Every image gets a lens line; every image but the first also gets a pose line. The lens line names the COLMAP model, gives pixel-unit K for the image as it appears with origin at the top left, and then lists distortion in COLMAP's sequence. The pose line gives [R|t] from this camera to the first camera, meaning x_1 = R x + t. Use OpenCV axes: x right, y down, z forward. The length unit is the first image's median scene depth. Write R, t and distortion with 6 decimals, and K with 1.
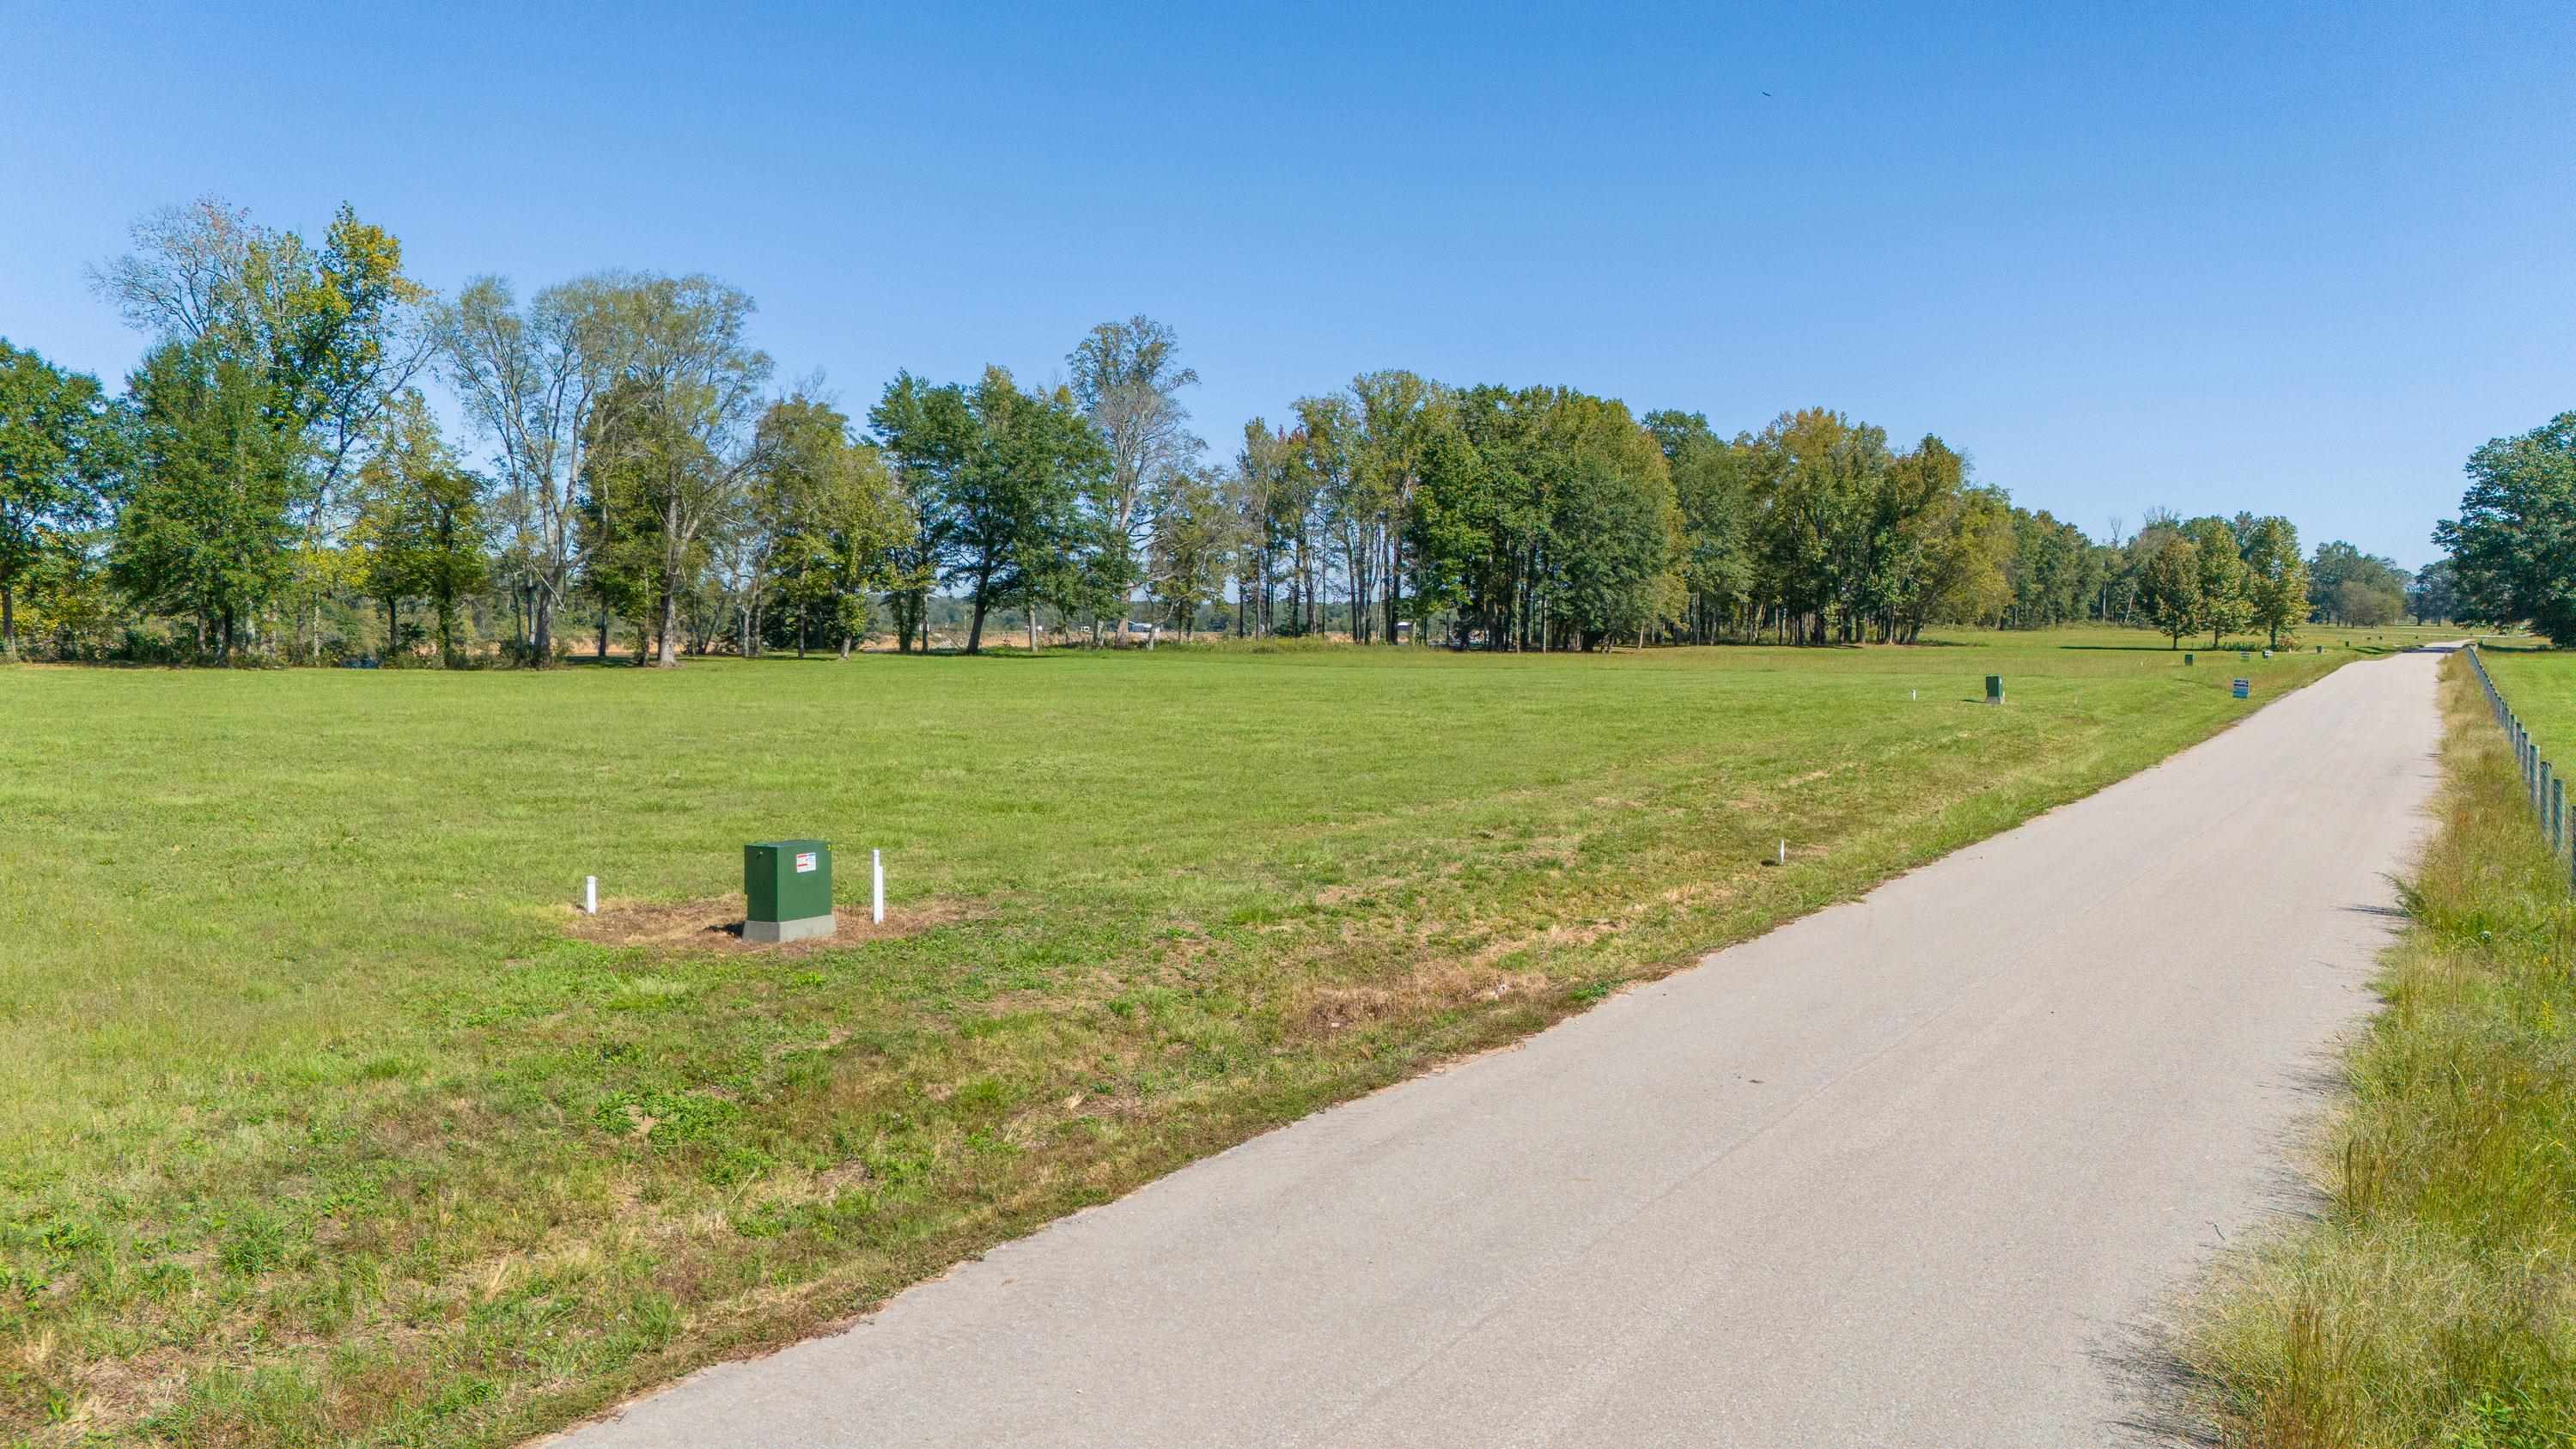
lens RADIAL K [[1884.9, 0, 1288.8], [0, 1884.9, 724.4], [0, 0, 1]] dist [0.070502, -0.068241]
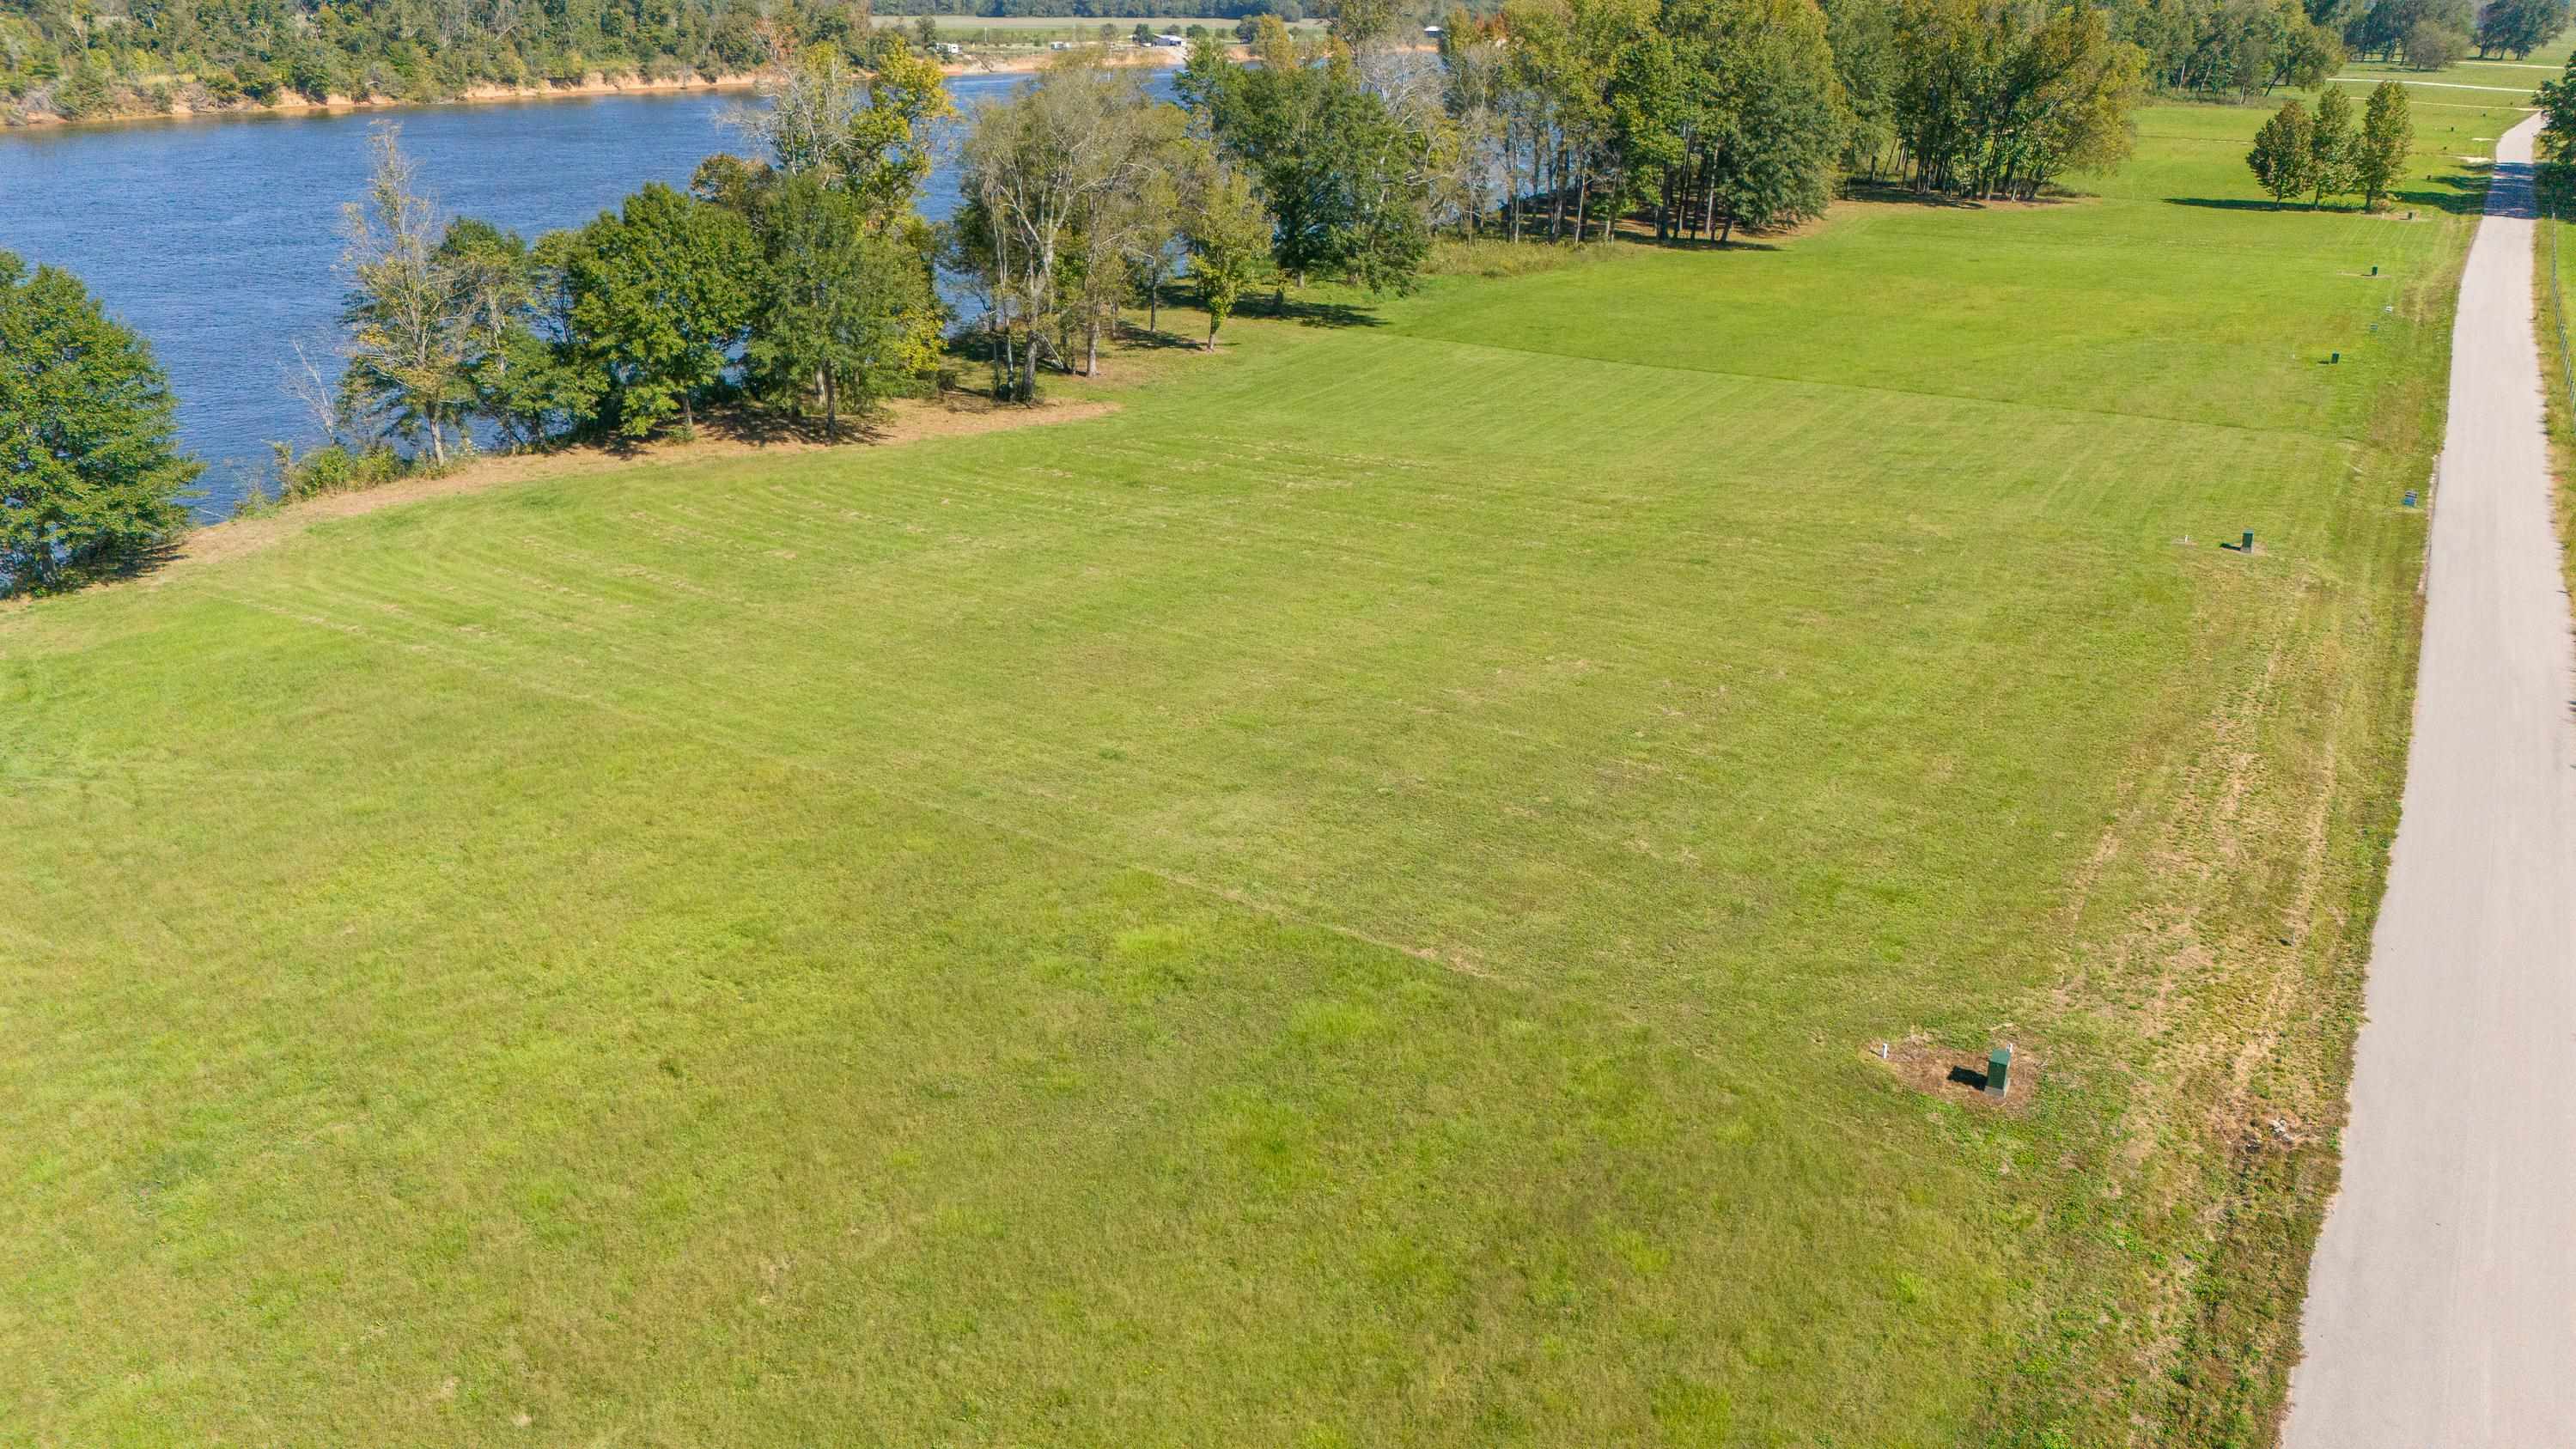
lens RADIAL K [[1884.9, 0, 1290.8], [0, 1884.9, 709.6], [0, 0, 1]] dist [0.070502, -0.068241]
pose [[0.999809, 0.015151, 0.012310, -0.099335], [-0.018132, 0.954379, 0.298047, -0.085341], [-0.007232, -0.298214, 0.954472, -0.104662]]
